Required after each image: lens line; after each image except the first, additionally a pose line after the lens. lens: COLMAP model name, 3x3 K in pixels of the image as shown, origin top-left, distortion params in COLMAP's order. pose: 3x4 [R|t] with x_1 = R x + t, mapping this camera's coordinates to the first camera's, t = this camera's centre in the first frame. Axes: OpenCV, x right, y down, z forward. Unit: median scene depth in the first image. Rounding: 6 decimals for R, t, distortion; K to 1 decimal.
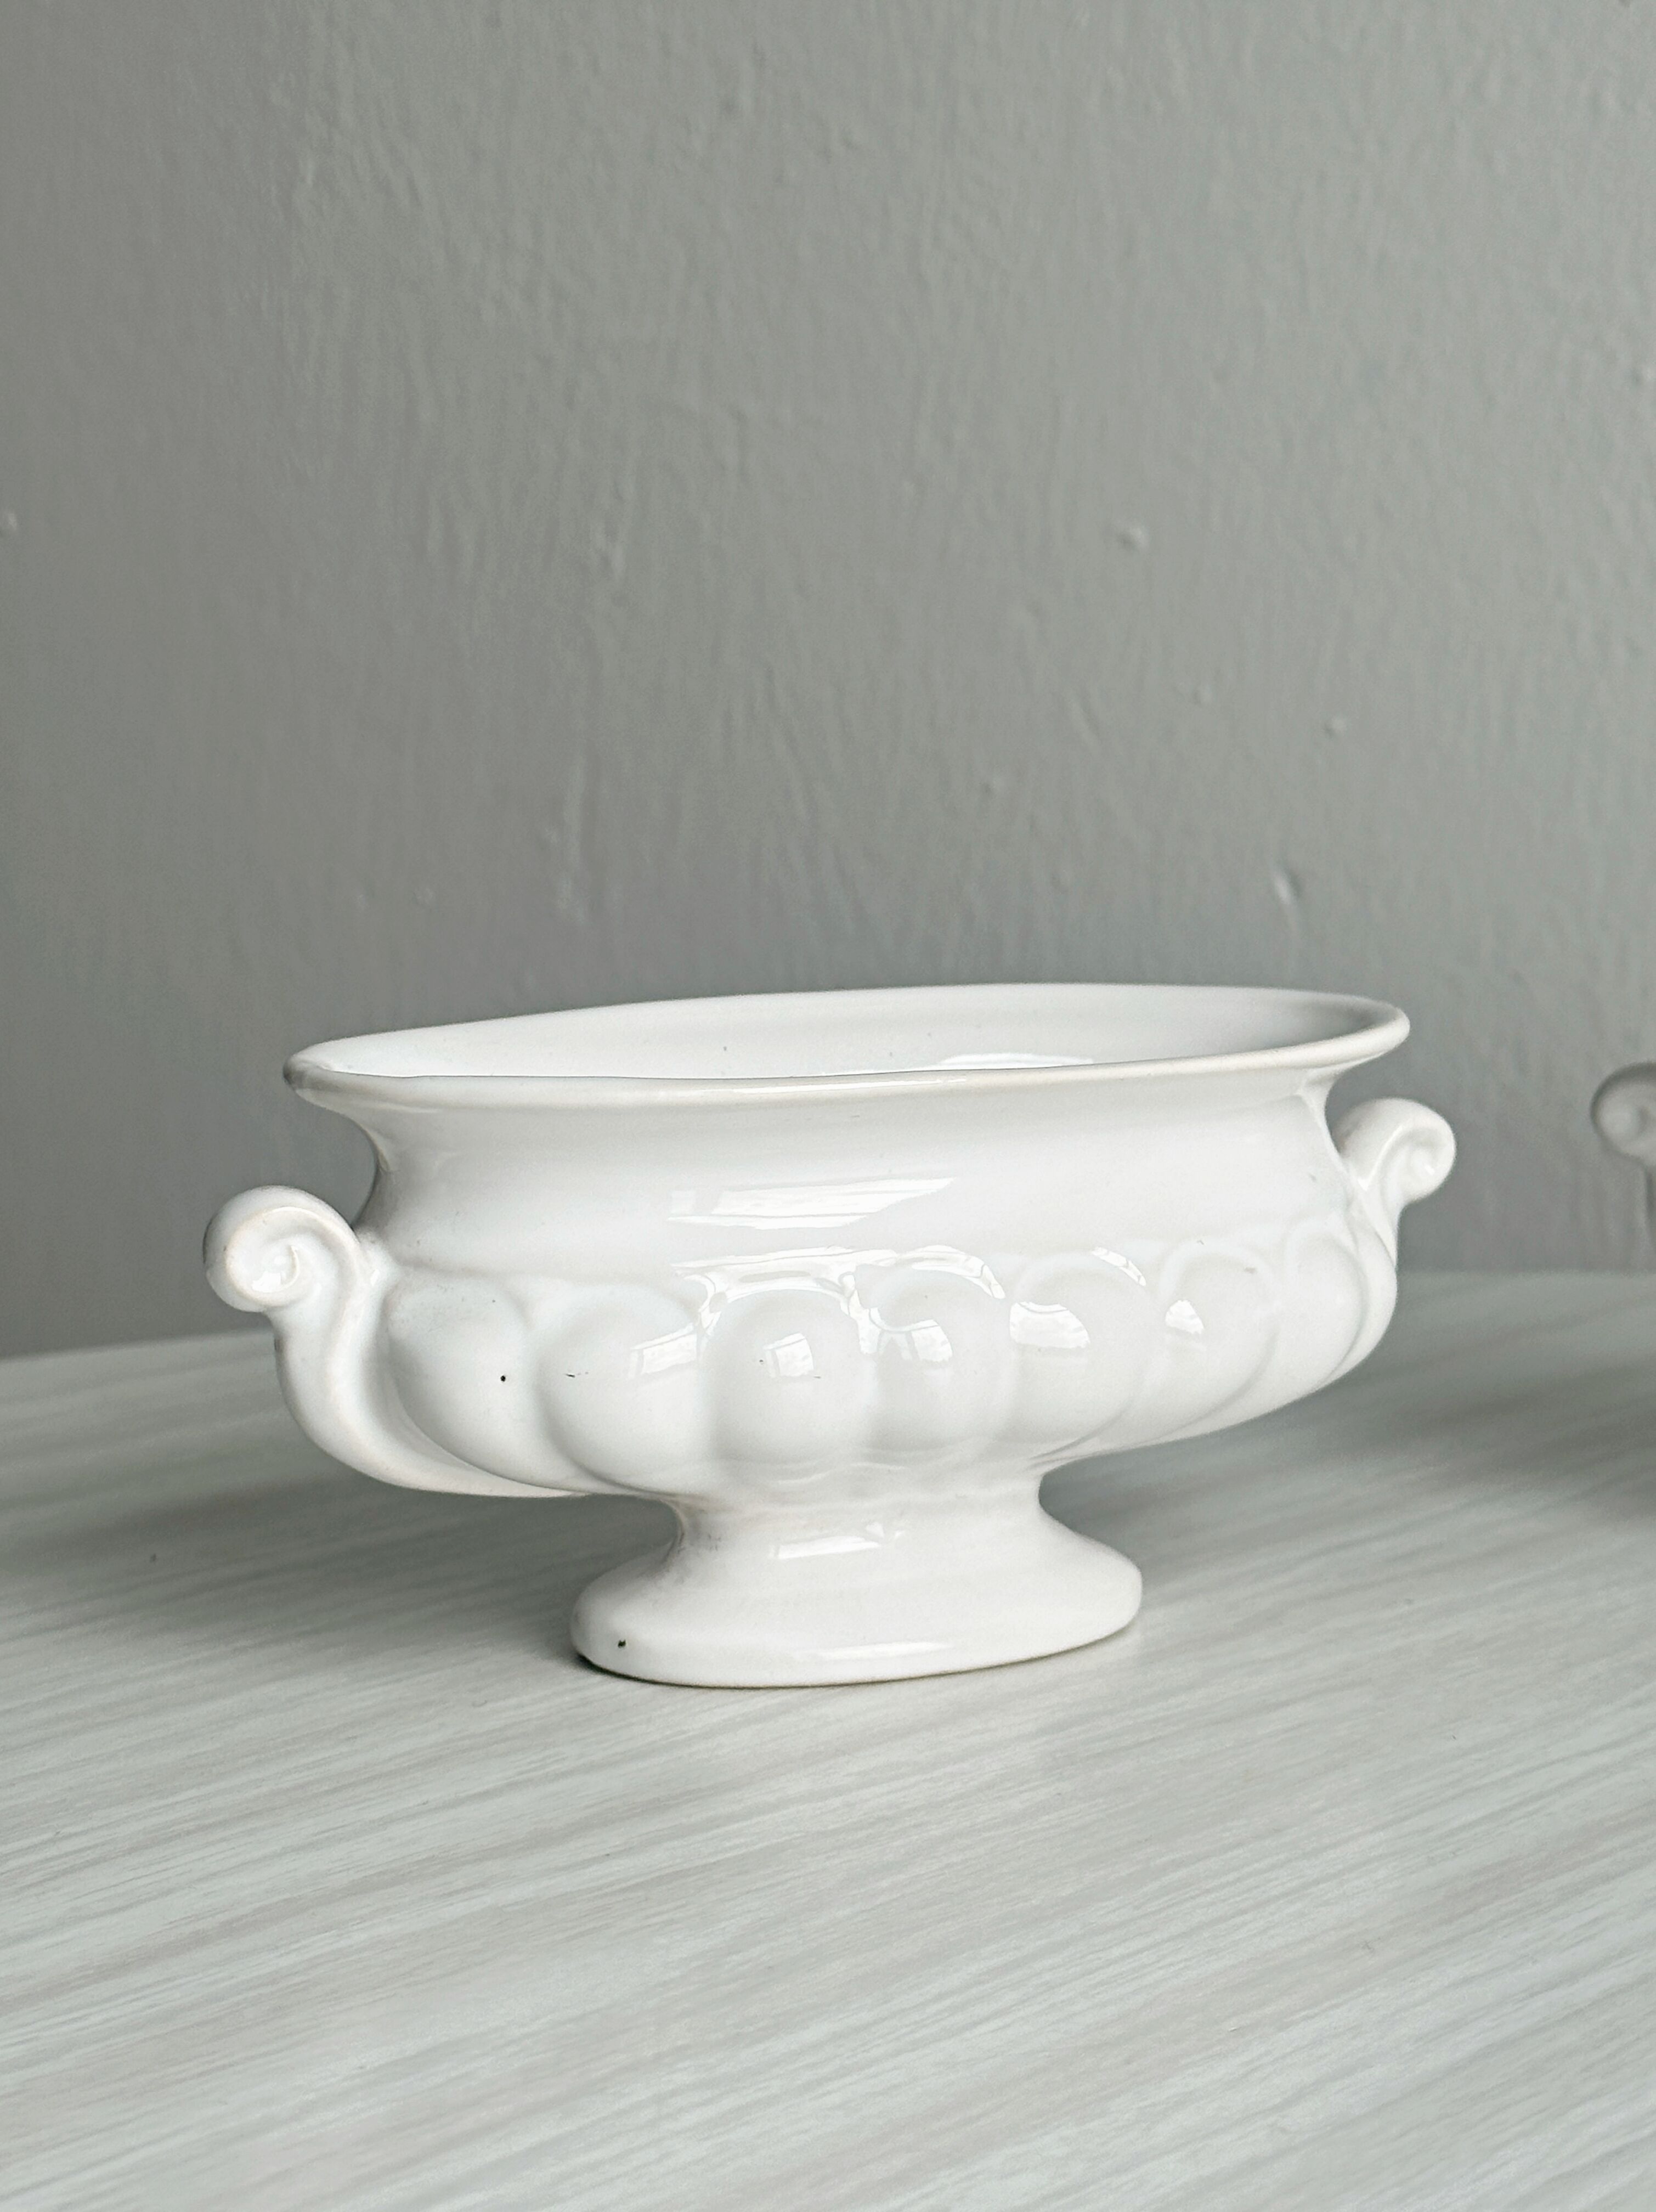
lens RADIAL K [[4028.6, 0, 820.7], [0, 4028.6, 1115.3], [0, 0, 1]] dist [0.265382, -1.227465]
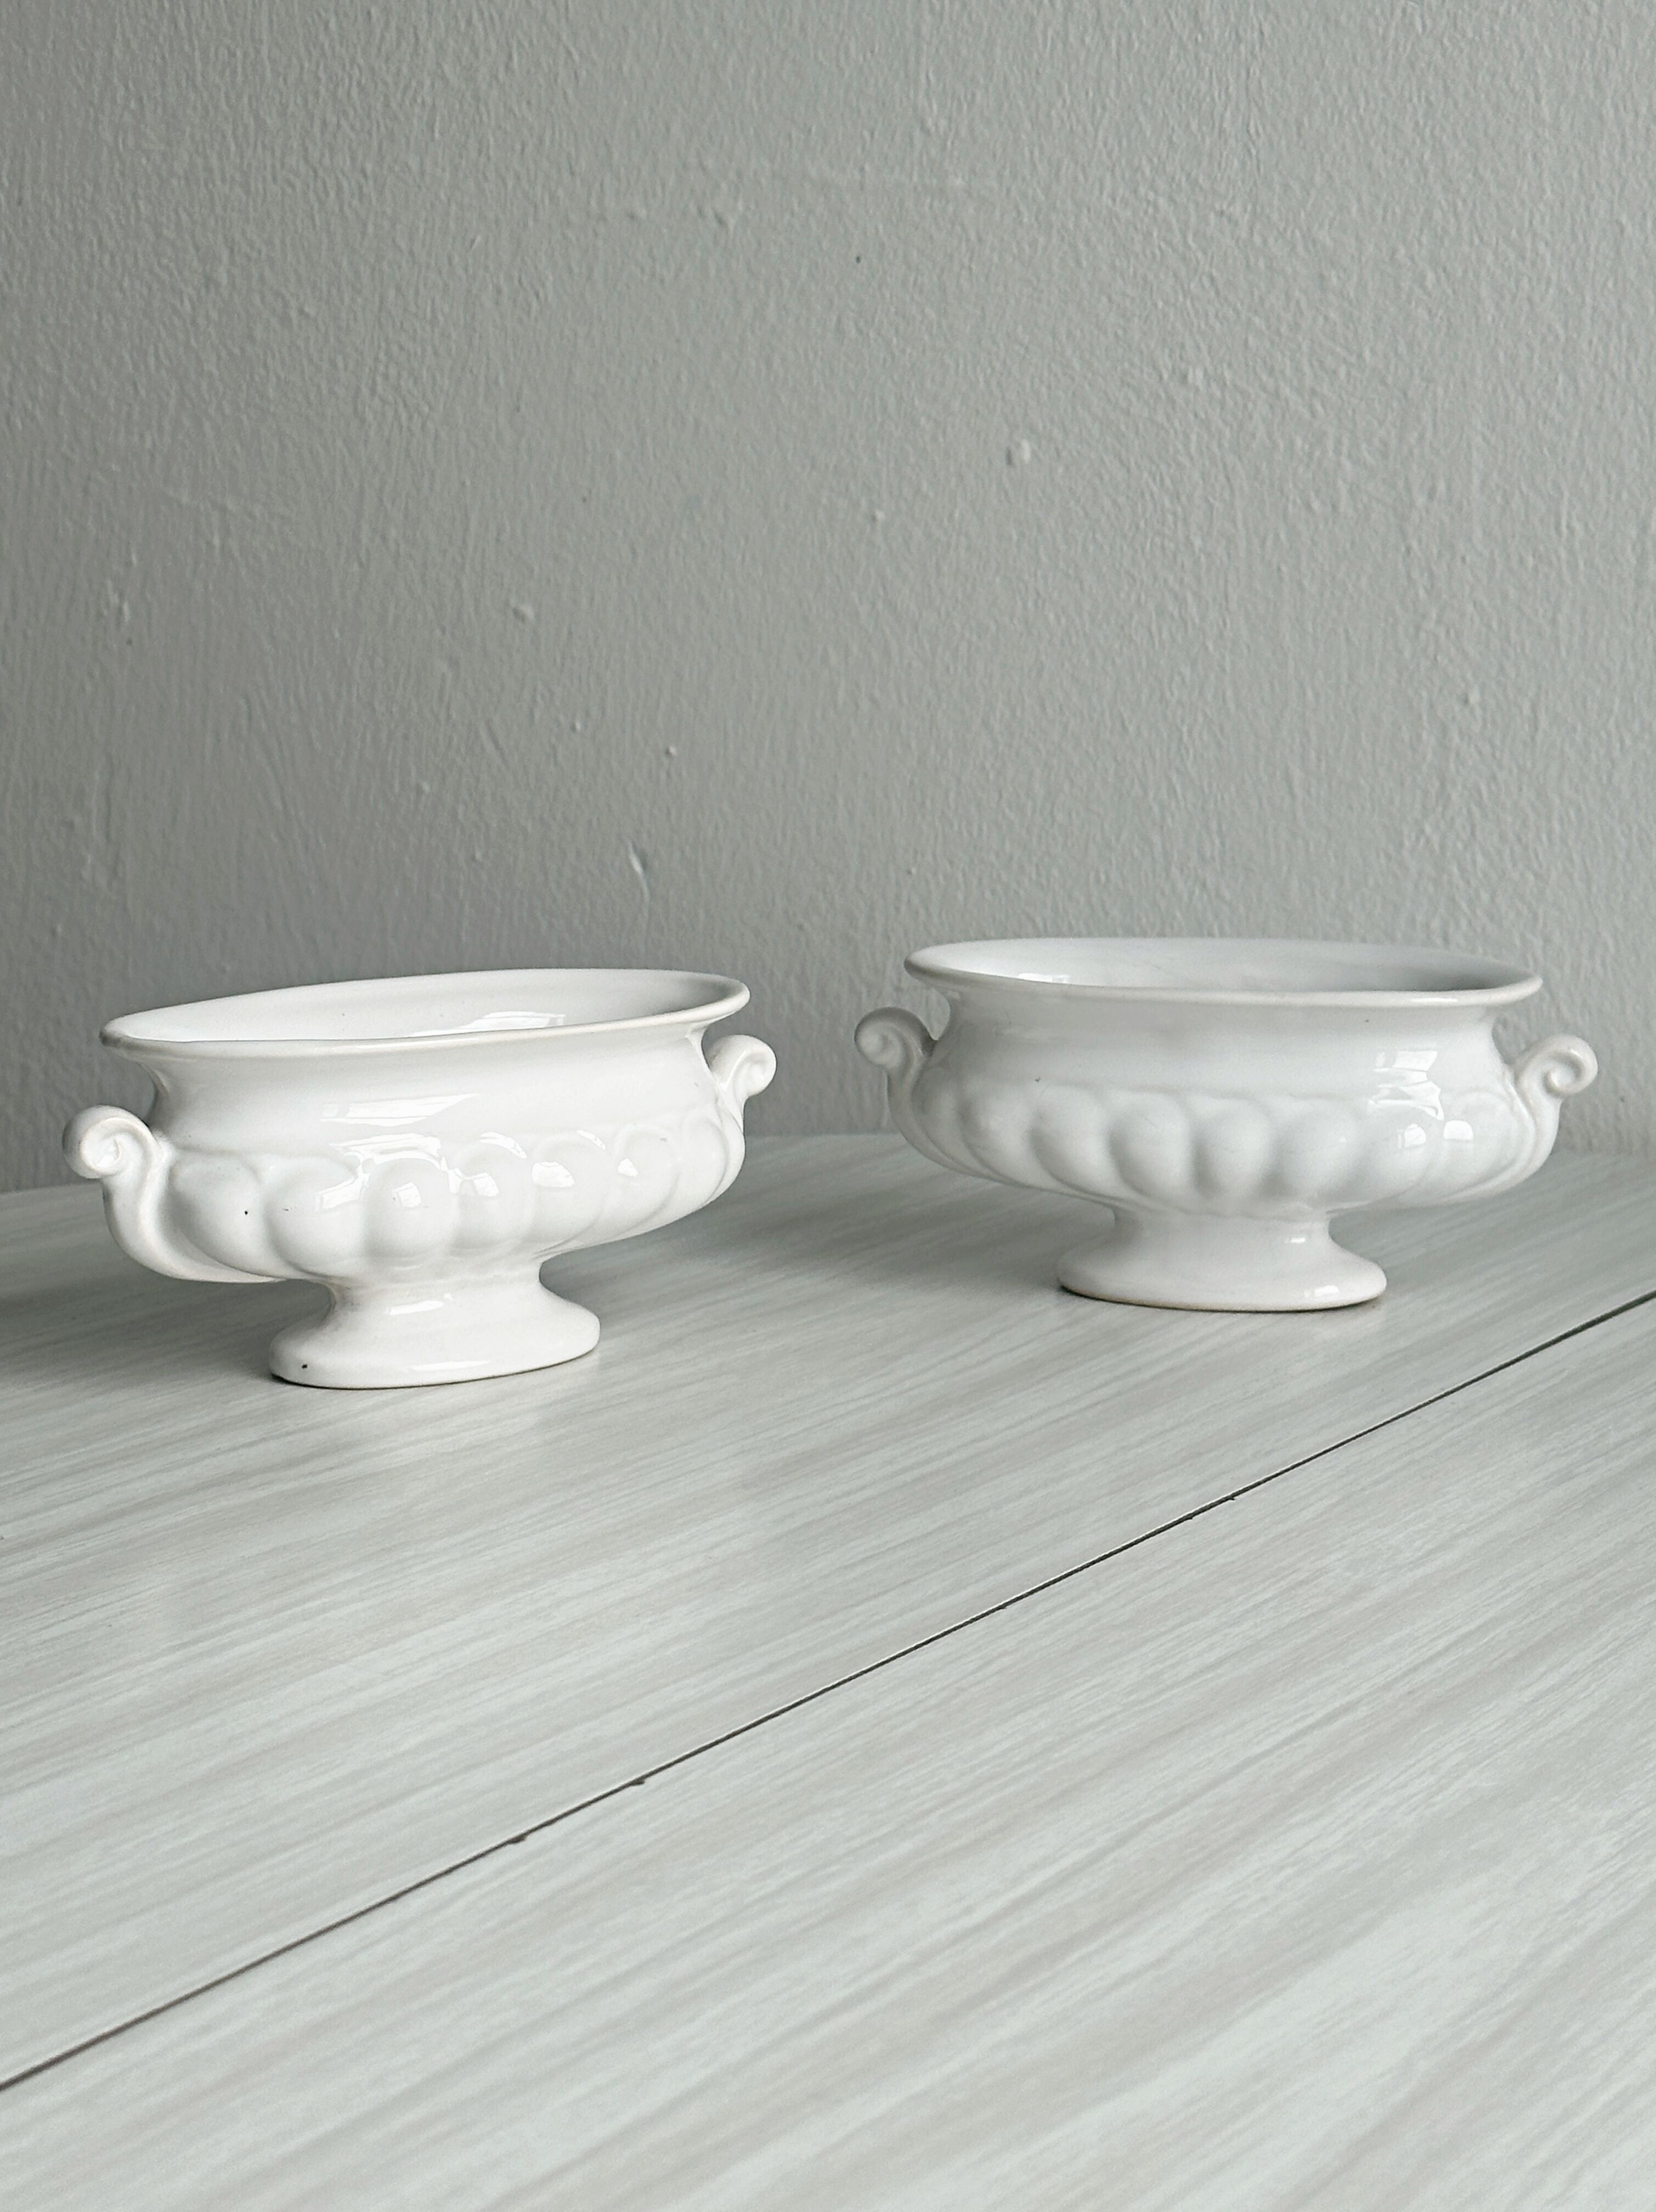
lens RADIAL K [[4103.8, 0, 840.4], [0, 4103.8, 1104.7], [0, 0, 1]] dist [-1.091028, -0.053081]
pose [[0.983304, -0.027424, 0.179891, -0.130127], [0.021831, 0.999217, 0.032998, -0.031781], [-0.180655, -0.028520, 0.983133, -0.717261]]
